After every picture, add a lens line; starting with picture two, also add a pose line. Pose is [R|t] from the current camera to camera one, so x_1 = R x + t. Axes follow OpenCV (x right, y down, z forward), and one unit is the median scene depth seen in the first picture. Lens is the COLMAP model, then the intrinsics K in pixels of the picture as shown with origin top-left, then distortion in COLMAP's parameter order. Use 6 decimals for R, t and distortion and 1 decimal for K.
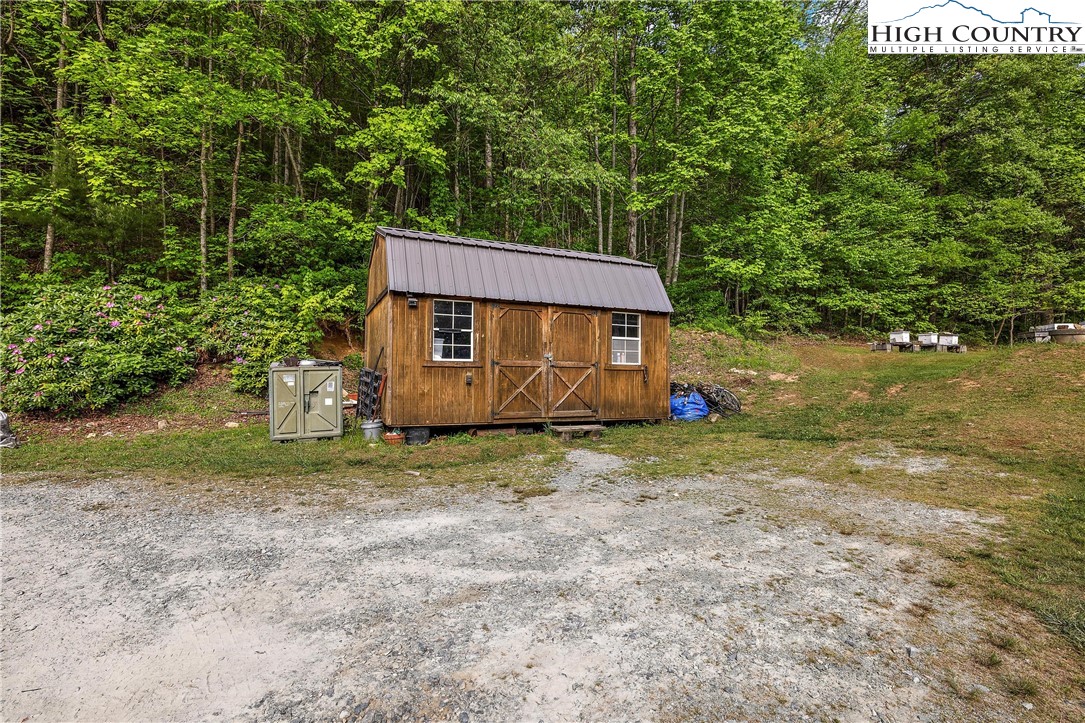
lens RADIAL K [[511.5, 0, 545.5], [0, 511.5, 365.6], [0, 0, 1]] dist [-0.009807, 0.003743]
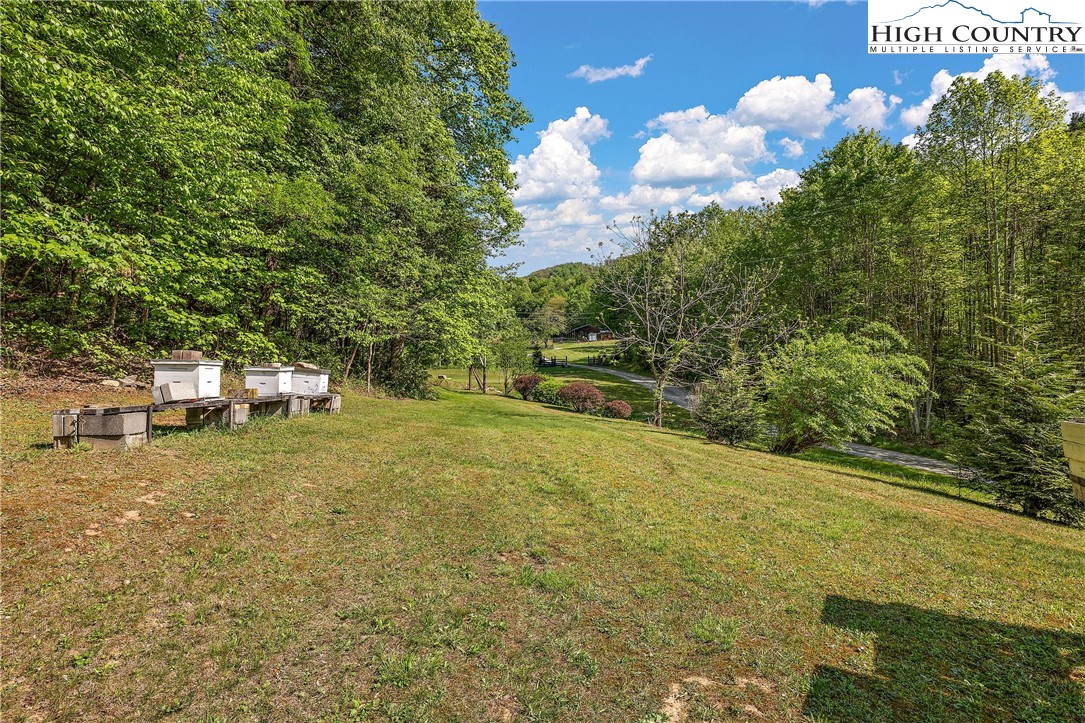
lens RADIAL K [[511.5, 0, 545.4], [0, 511.5, 361.8], [0, 0, 1]] dist [-0.009807, 0.003743]
pose [[0.379824, 0.048670, 0.923777, 0.435188], [-0.028704, 0.998754, -0.040818, -0.051481], [-0.924613, -0.011012, 0.380748, 0.605477]]
